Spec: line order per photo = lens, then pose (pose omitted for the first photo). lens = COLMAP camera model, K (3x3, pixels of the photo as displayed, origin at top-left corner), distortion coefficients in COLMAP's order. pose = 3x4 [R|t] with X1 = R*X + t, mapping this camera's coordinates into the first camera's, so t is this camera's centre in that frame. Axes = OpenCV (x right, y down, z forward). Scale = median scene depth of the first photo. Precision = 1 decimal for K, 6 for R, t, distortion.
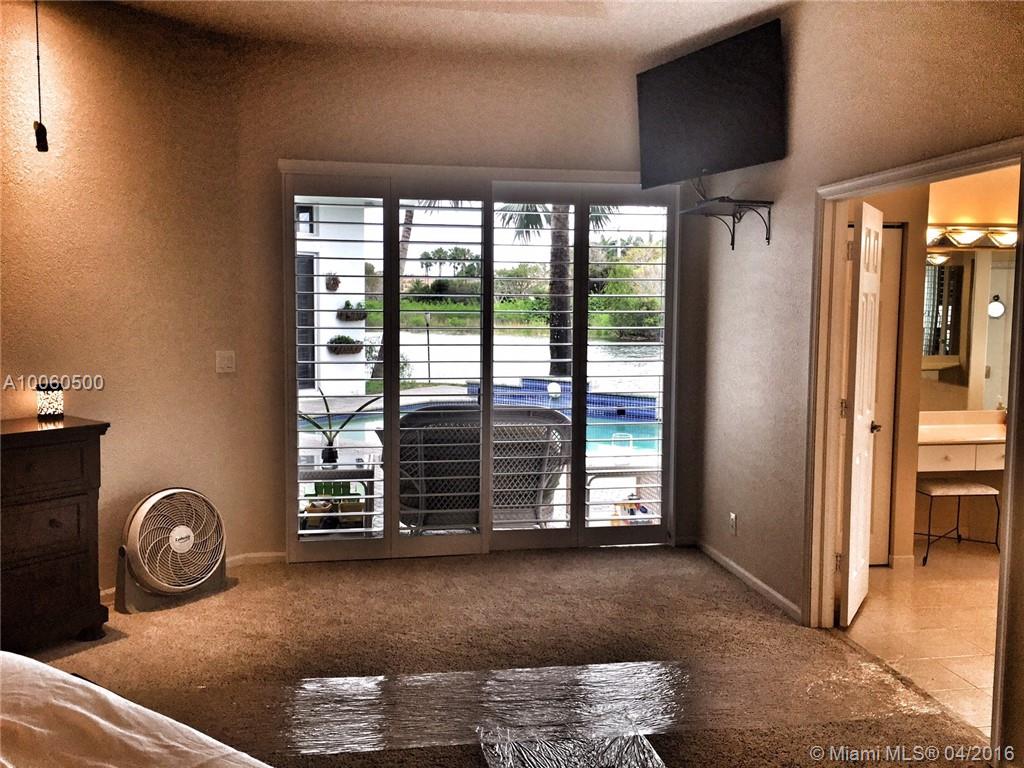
lens RADIAL K [[875.5, 0, 511.3], [0, 875.5, 375.7], [0, 0, 1]] dist [0.007246, 0.000094]
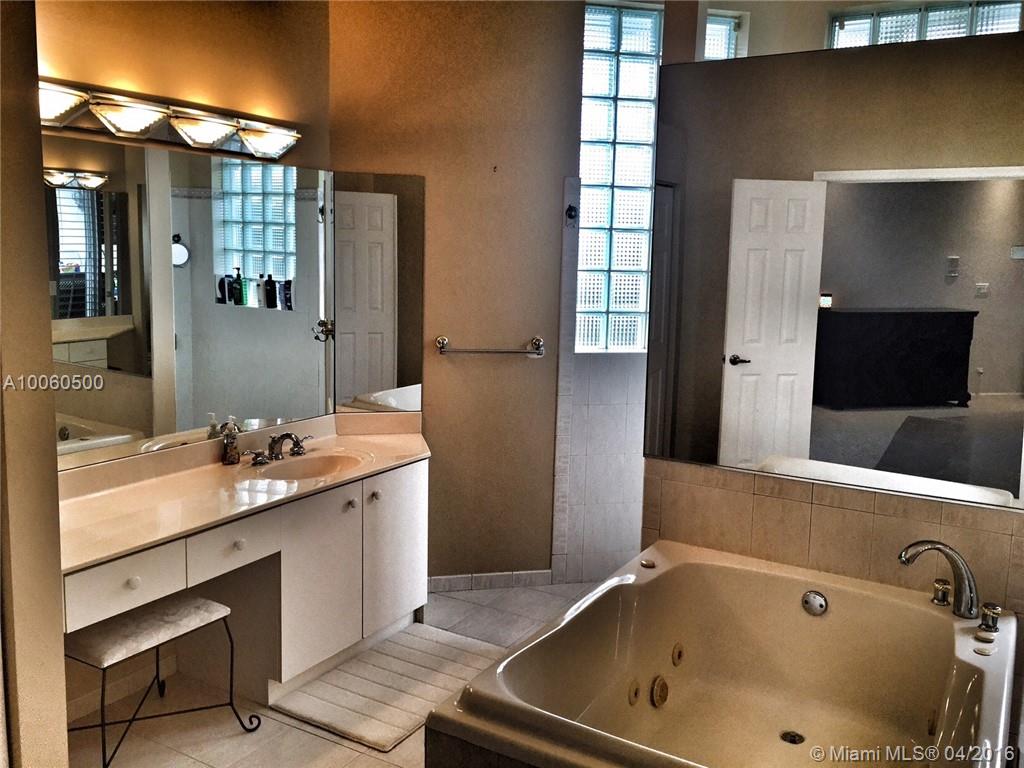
lens RADIAL K [[890.8, 0, 507.7], [0, 890.8, 375.9], [0, 0, 1]] dist [0.070328, -0.000247]
pose [[0.647344, -0.102583, 0.755263, 0.170330], [0.050991, 0.994510, 0.091375, -0.032147], [-0.760491, -0.020639, 0.649021, 0.332266]]
